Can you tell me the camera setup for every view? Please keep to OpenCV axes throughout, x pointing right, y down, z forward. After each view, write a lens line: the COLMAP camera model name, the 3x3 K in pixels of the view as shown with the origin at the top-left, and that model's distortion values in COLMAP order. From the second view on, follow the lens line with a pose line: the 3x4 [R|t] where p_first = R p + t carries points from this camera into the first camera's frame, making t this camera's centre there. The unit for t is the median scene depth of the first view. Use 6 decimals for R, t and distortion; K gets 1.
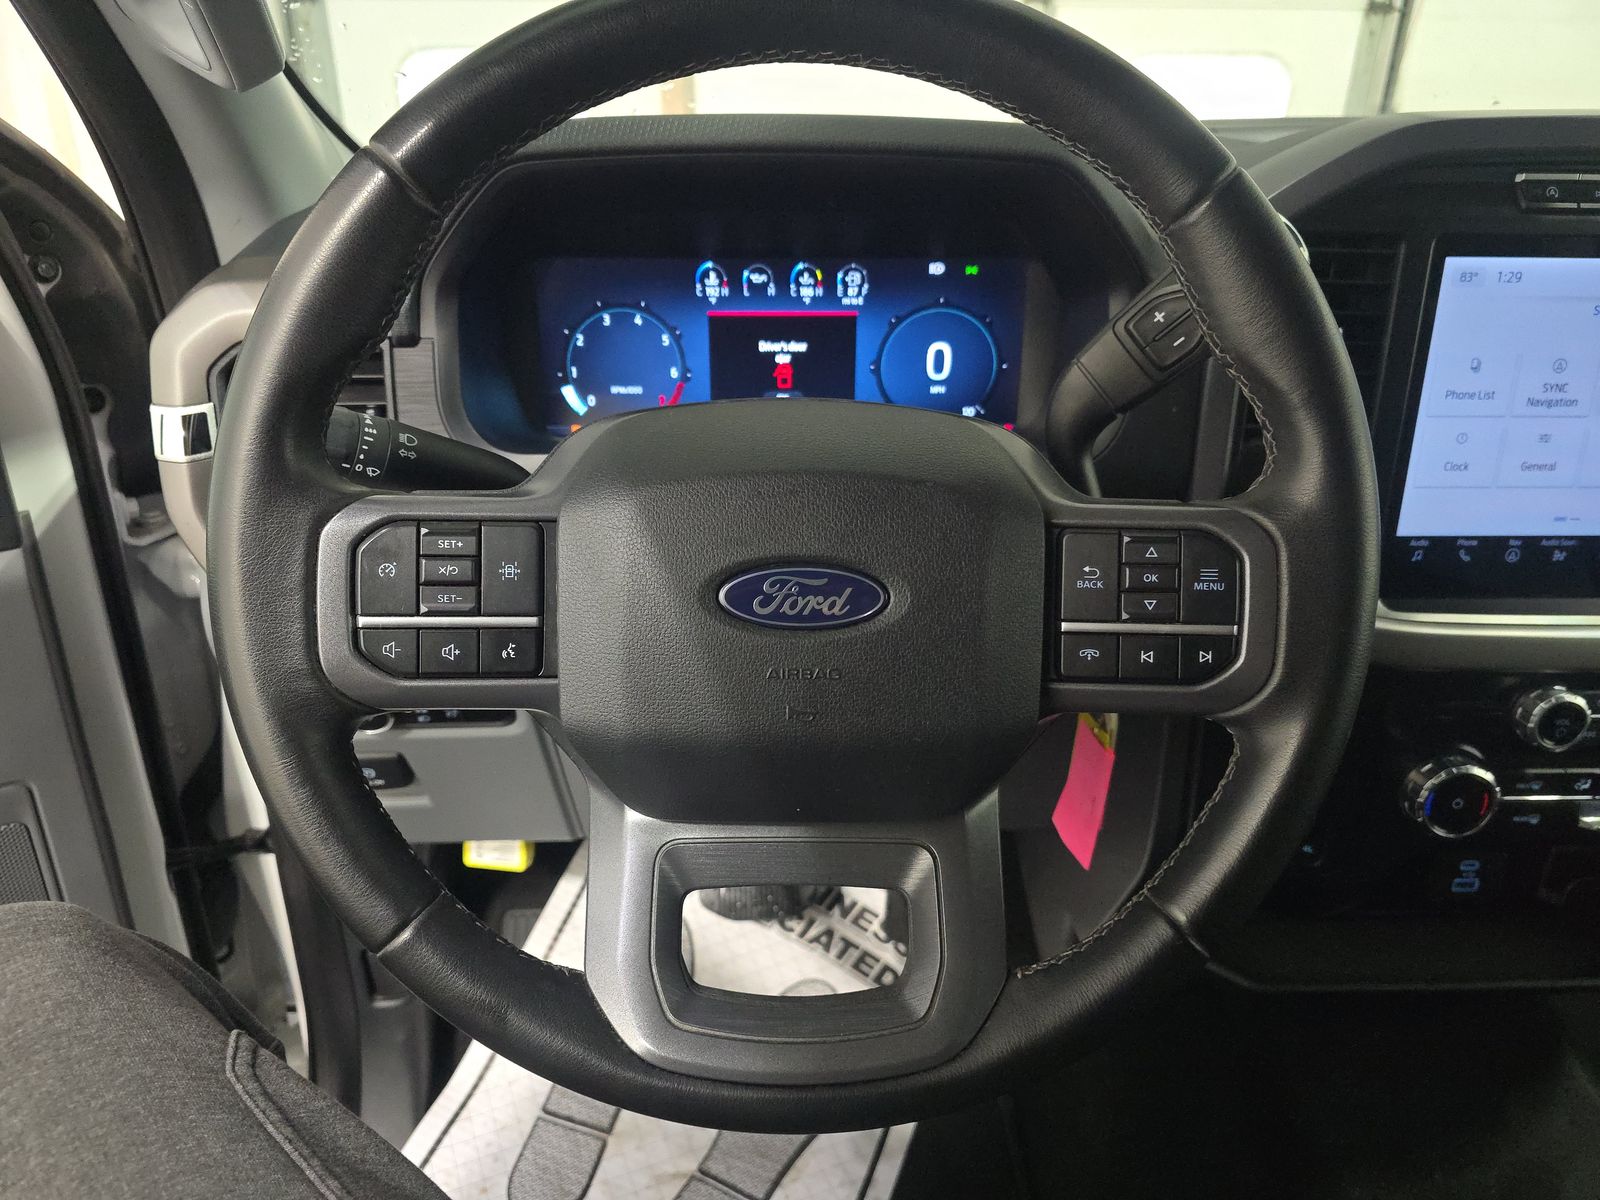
lens RADIAL K [[1071.4, 0, 800.0], [0, 1071.4, 600.0], [0, 0, 1]] dist [0.049402, -0.037074]
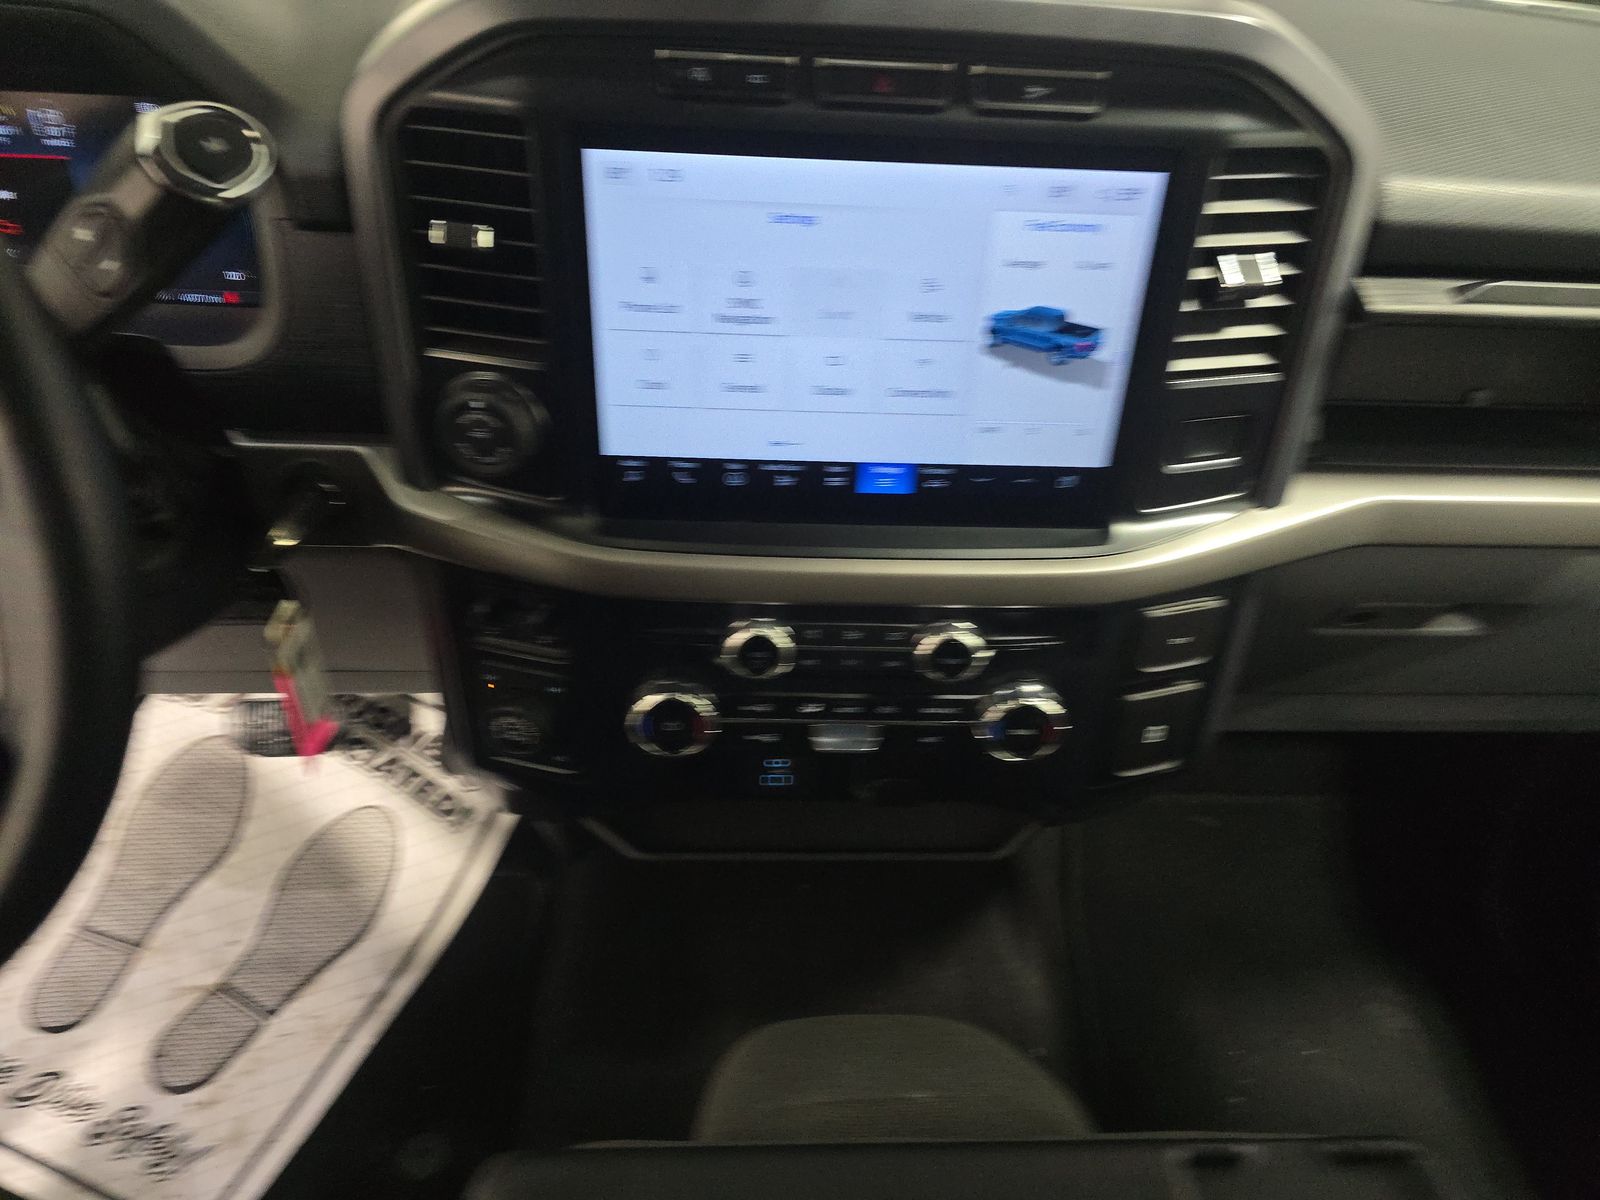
lens RADIAL K [[1071.4, 0, 800.0], [0, 1071.4, 600.0], [0, 0, 1]] dist [0.049402, -0.037074]
pose [[0.998844, 0.024183, 0.041536, 0.679021], [-0.033027, 0.973191, 0.227615, -0.153110], [-0.034918, -0.228724, 0.972865, 0.066451]]
